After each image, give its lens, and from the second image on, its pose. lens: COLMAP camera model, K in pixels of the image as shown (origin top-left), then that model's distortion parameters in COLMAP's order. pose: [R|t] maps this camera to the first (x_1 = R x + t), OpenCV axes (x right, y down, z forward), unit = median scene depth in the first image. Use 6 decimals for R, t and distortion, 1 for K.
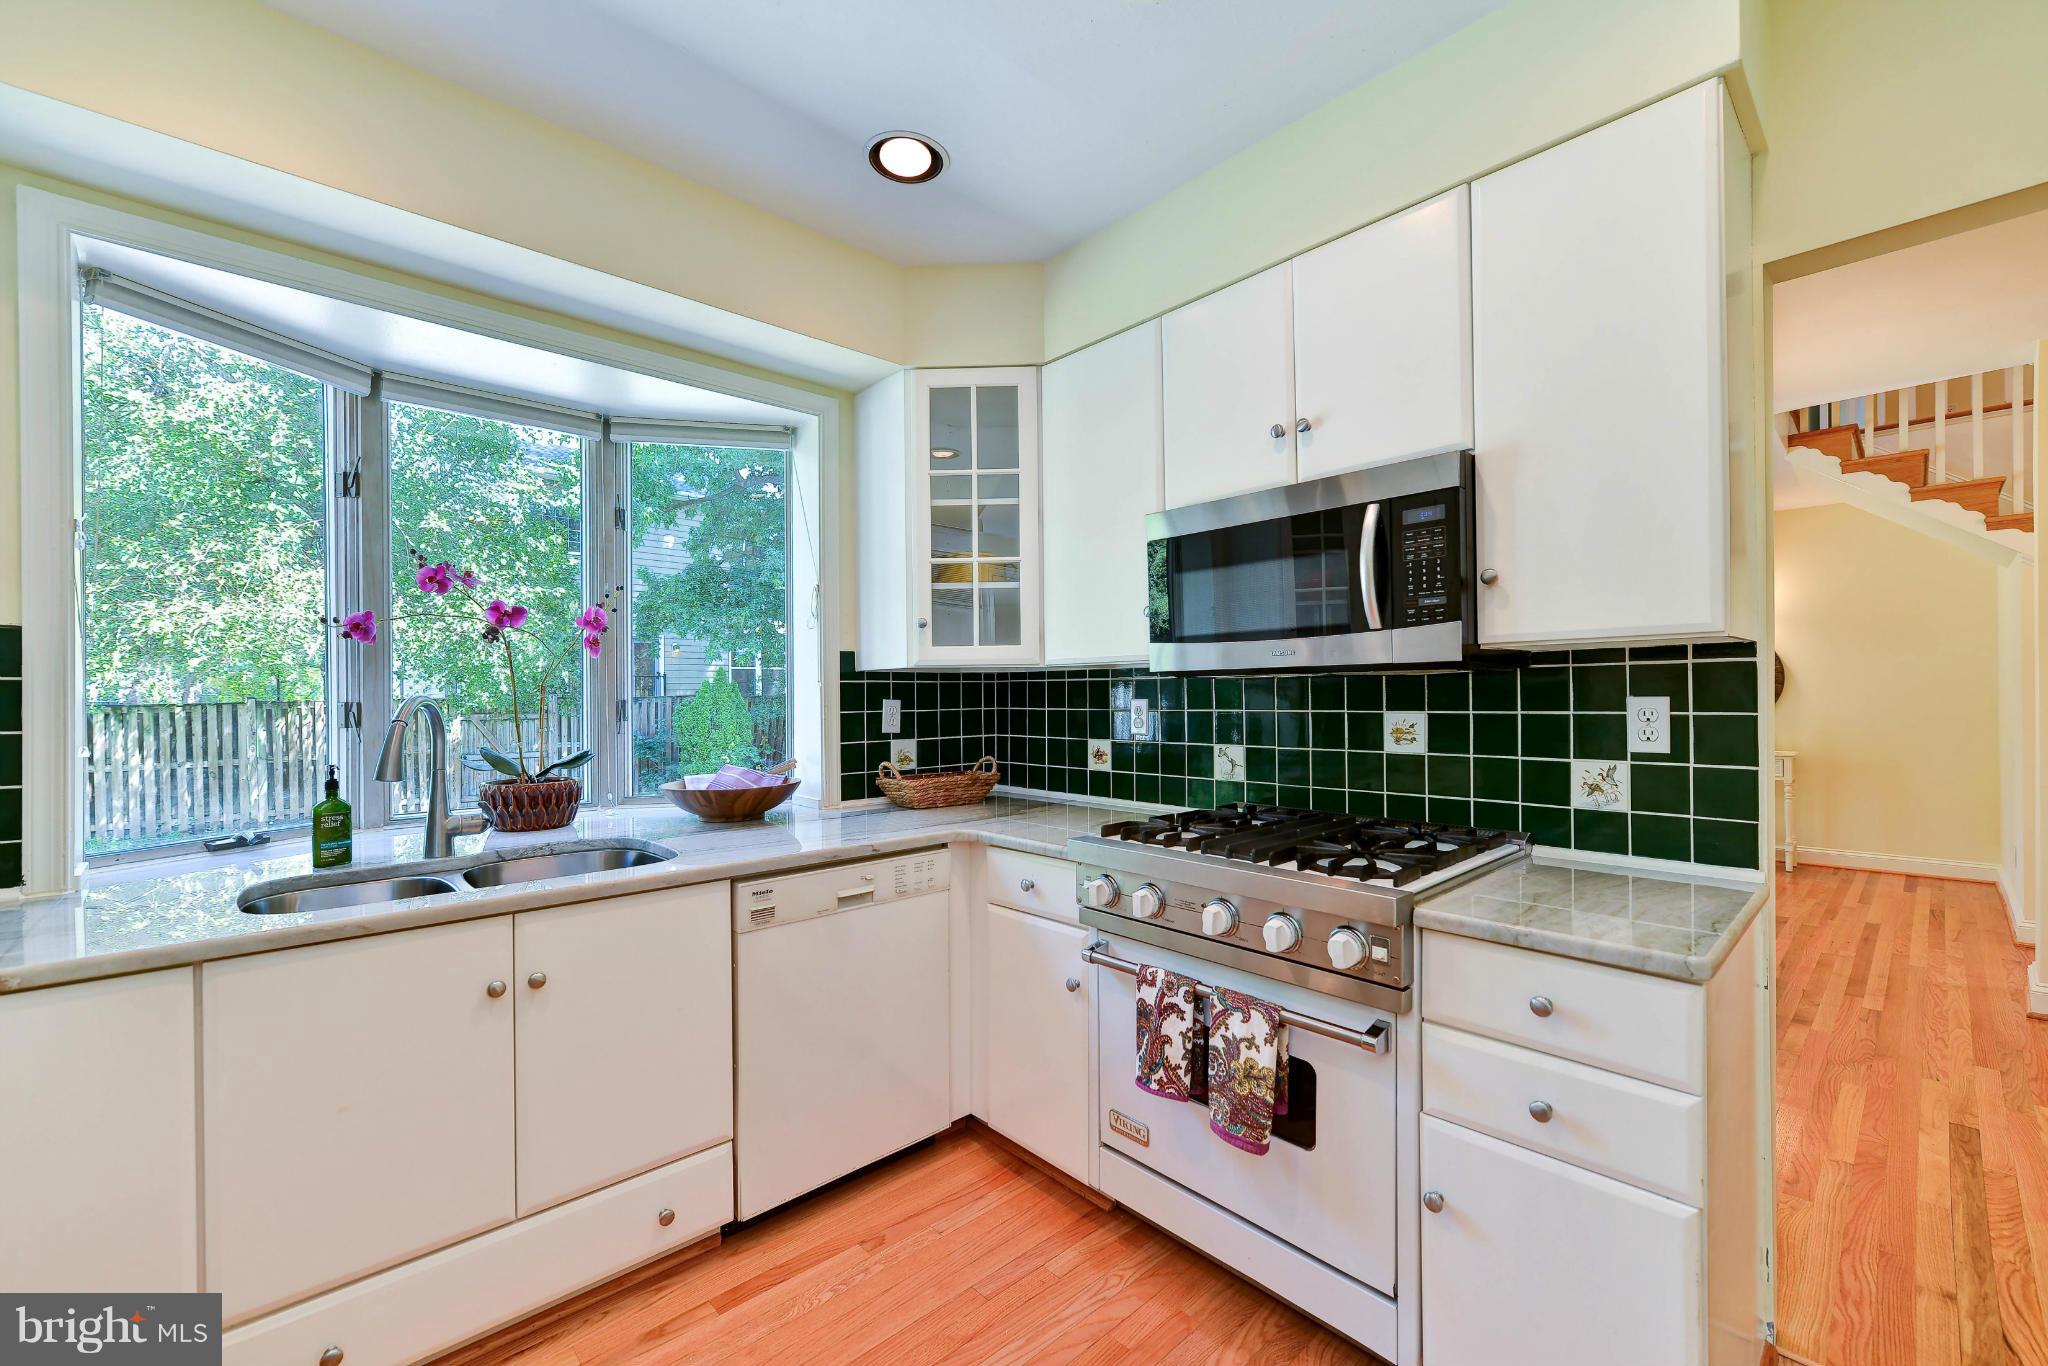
lens RADIAL K [[834.2, 0, 1026.9], [0, 834.2, 690.7], [0, 0, 1]] dist [0.002002, -0.000559]
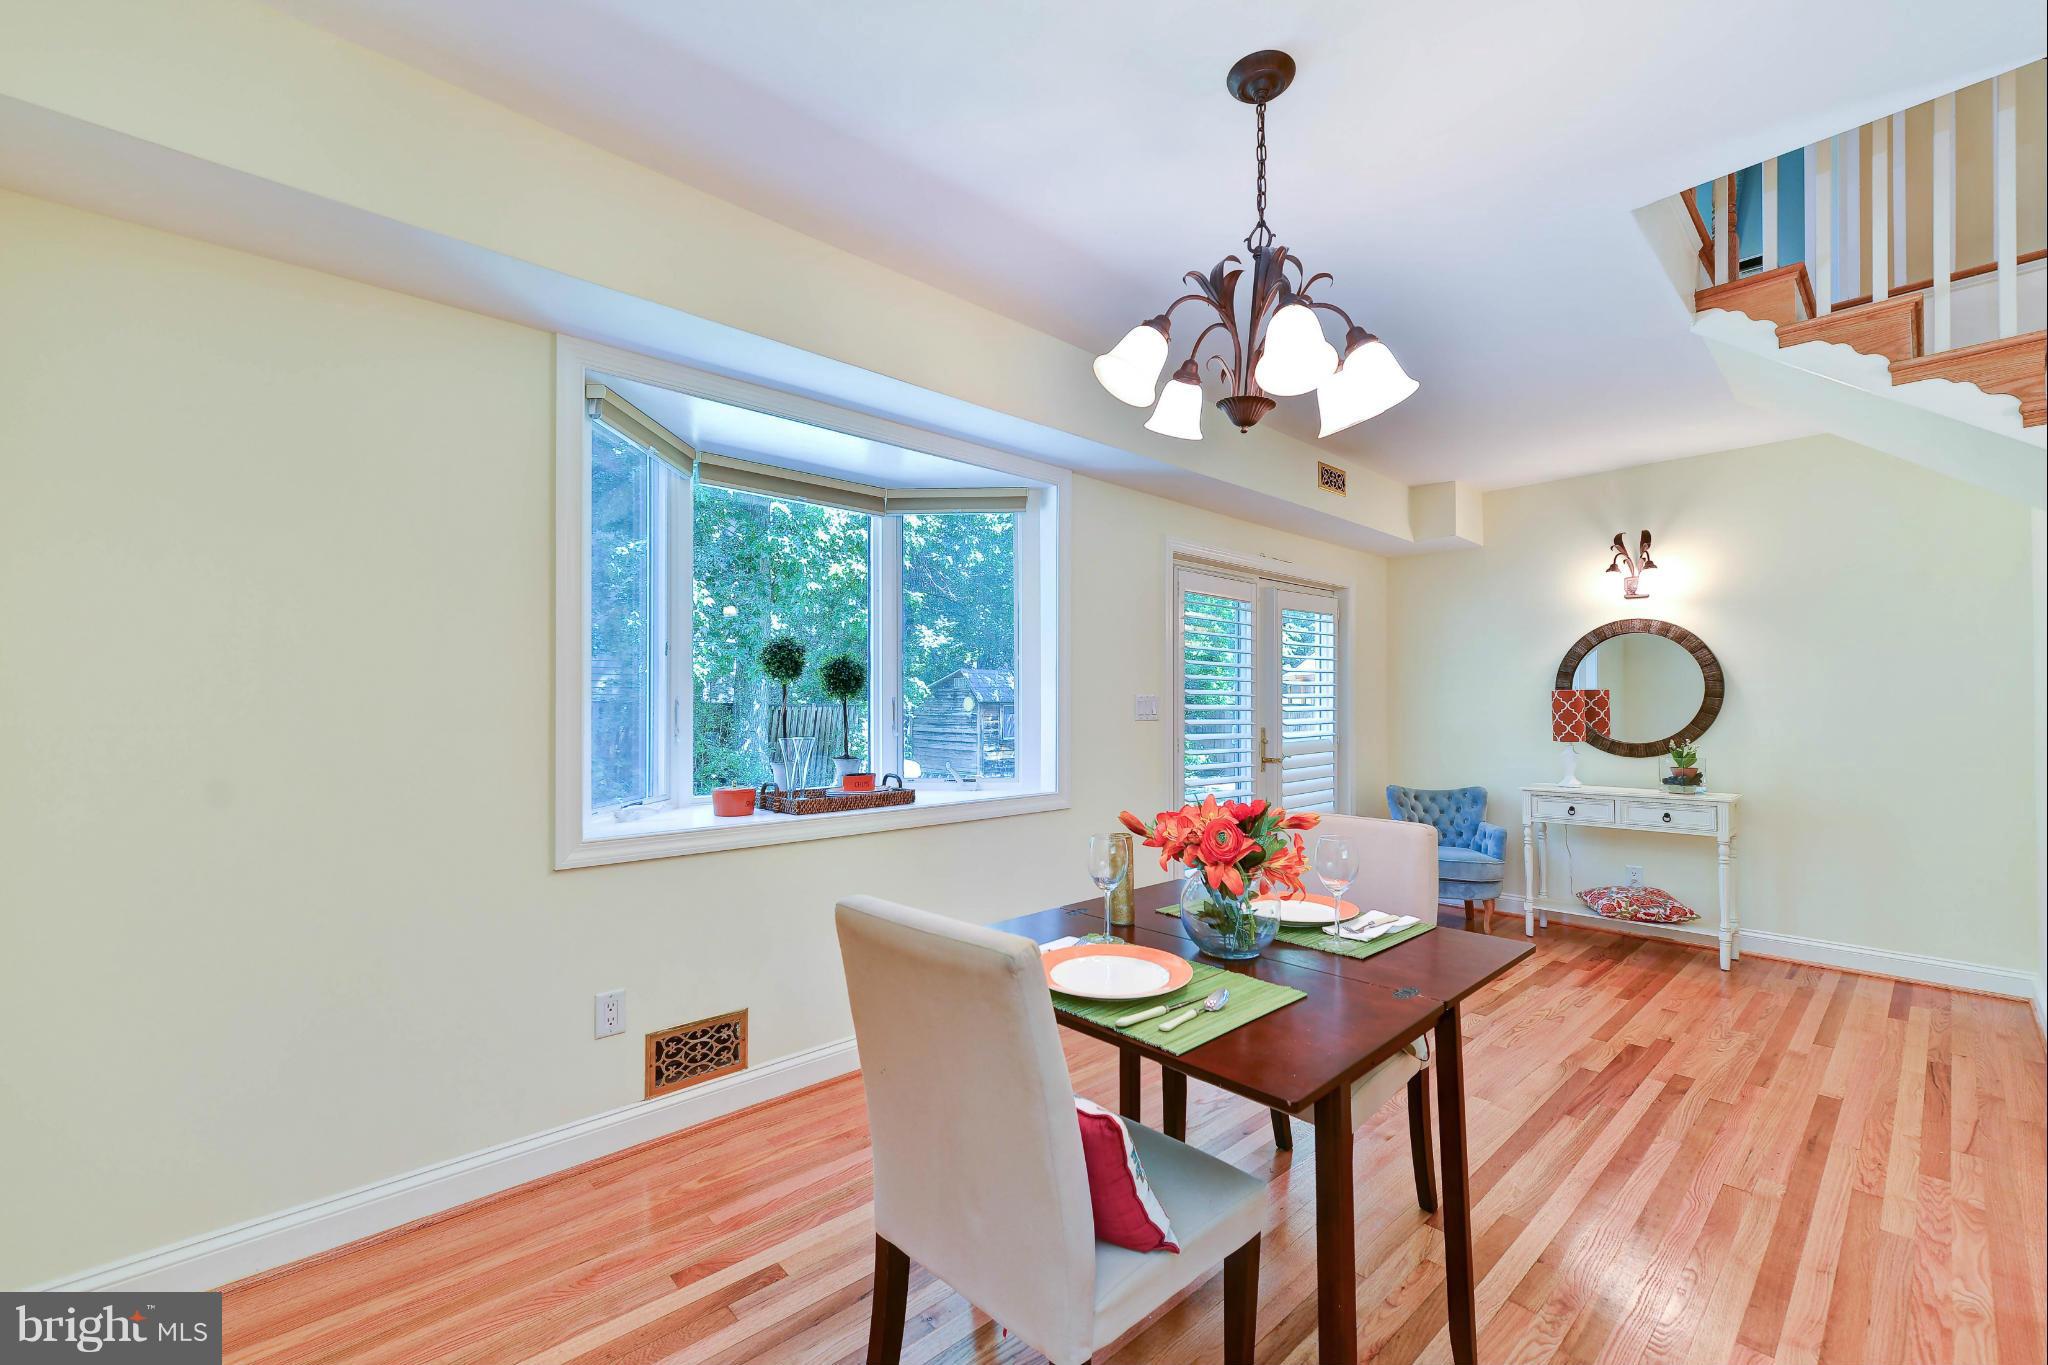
lens RADIAL K [[834.2, 0, 1033.4], [0, 834.2, 690.9], [0, 0, 1]] dist [0.002002, -0.000559]
pose [[0.999941, 0.010397, -0.003117, 0.444069], [-0.010427, 0.999898, -0.009809, -0.000156], [0.003015, 0.009840, 0.999947, 0.400143]]
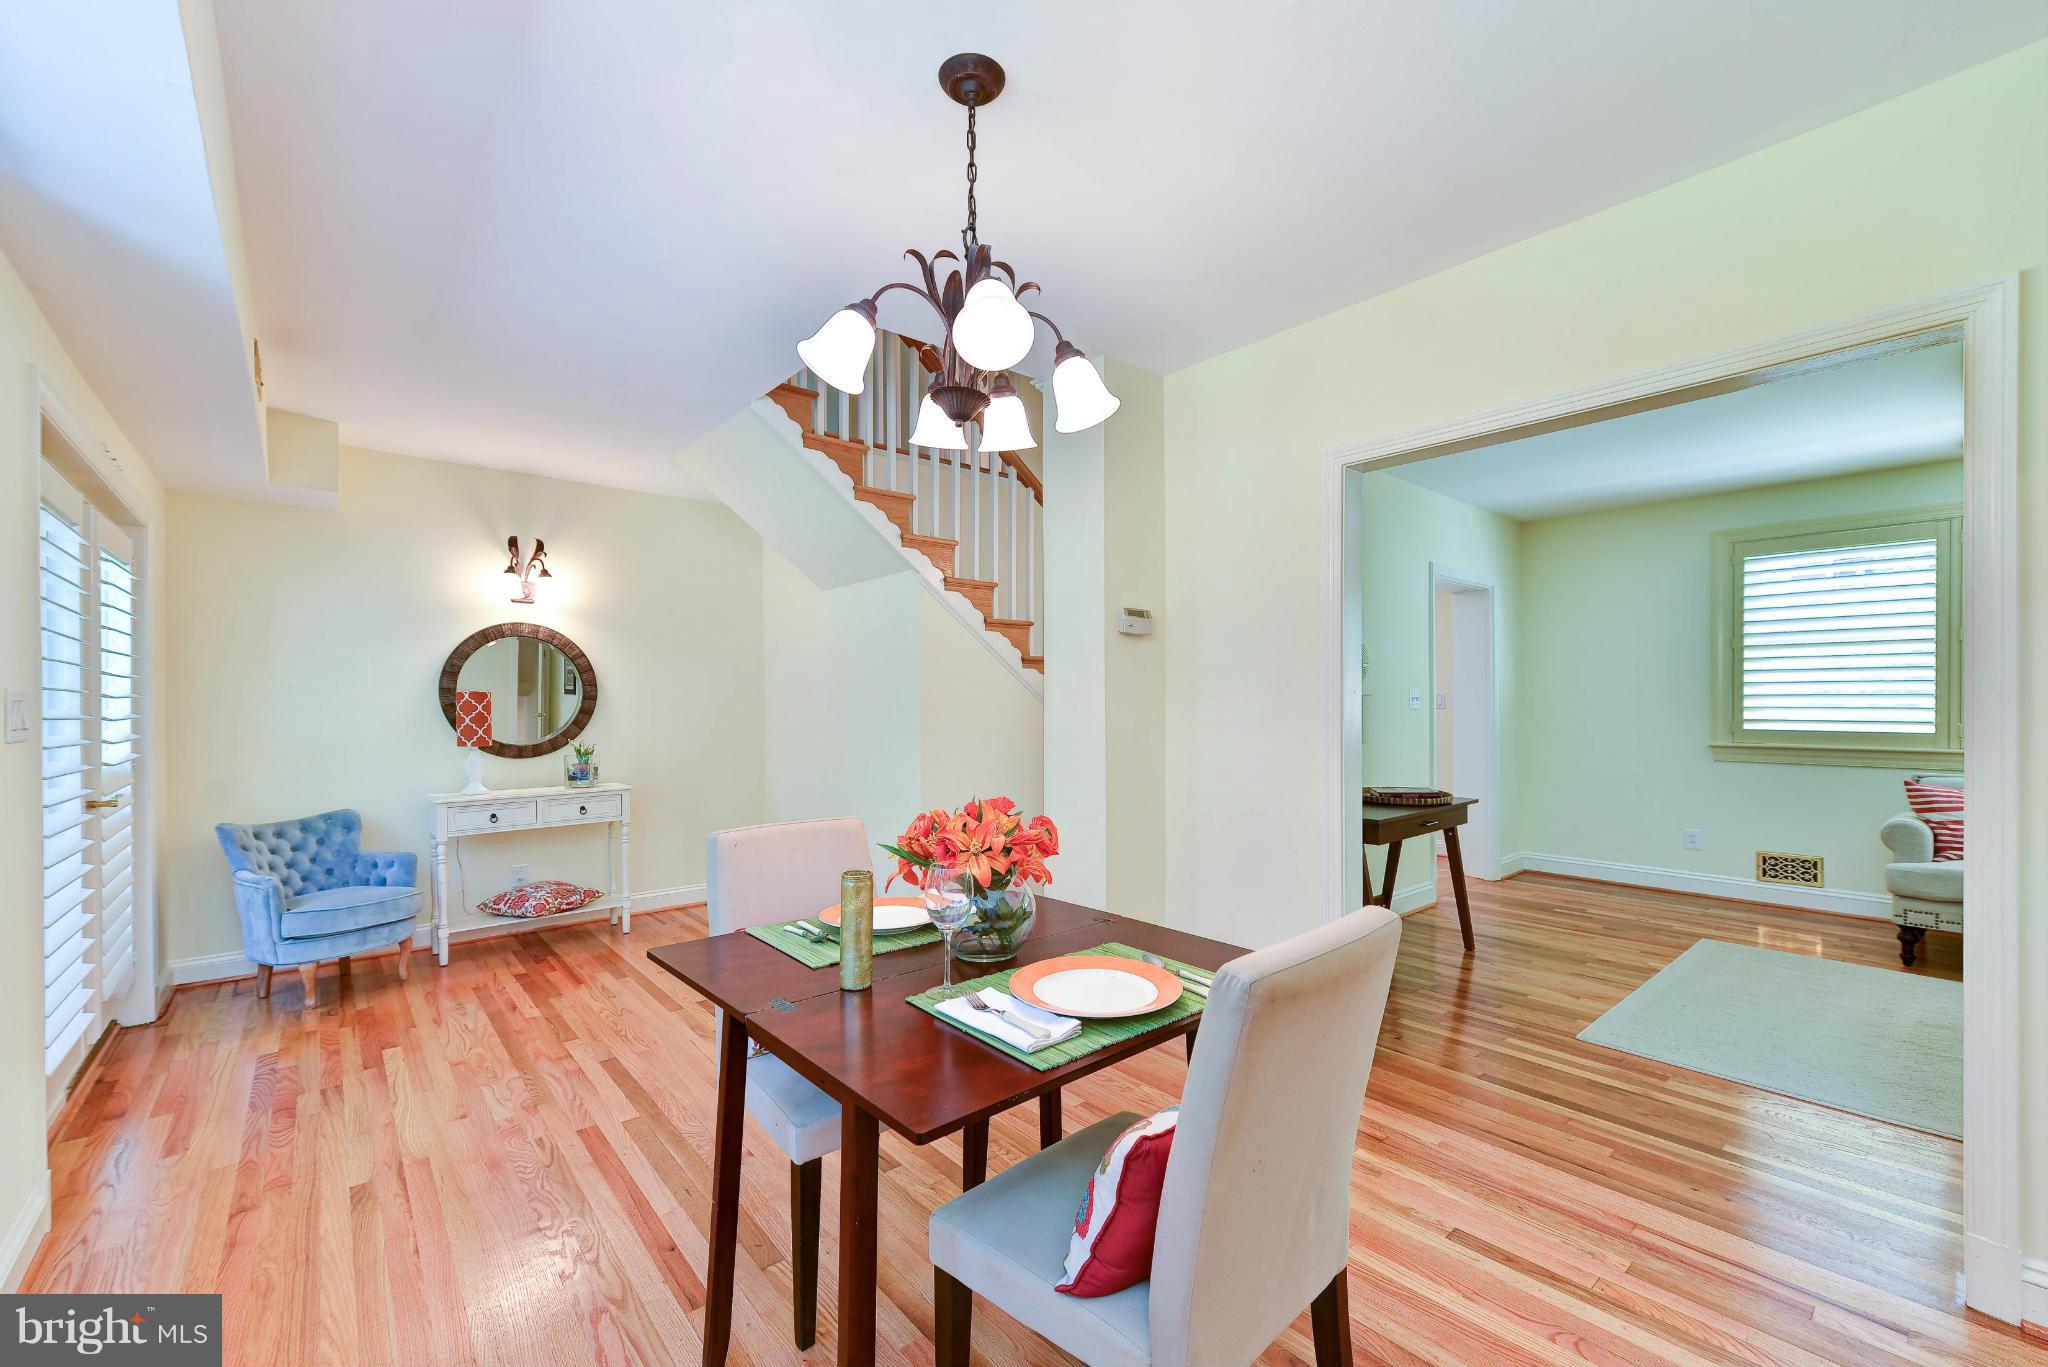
lens RADIAL K [[834.2, 0, 1036.6], [0, 834.2, 699.2], [0, 0, 1]] dist [0.002002, -0.000559]
pose [[0.029034, 0.019130, 0.999395, 0.155203], [-0.000977, 0.999817, -0.019110, 0.008493], [-0.999578, -0.000421, 0.029047, 0.749651]]
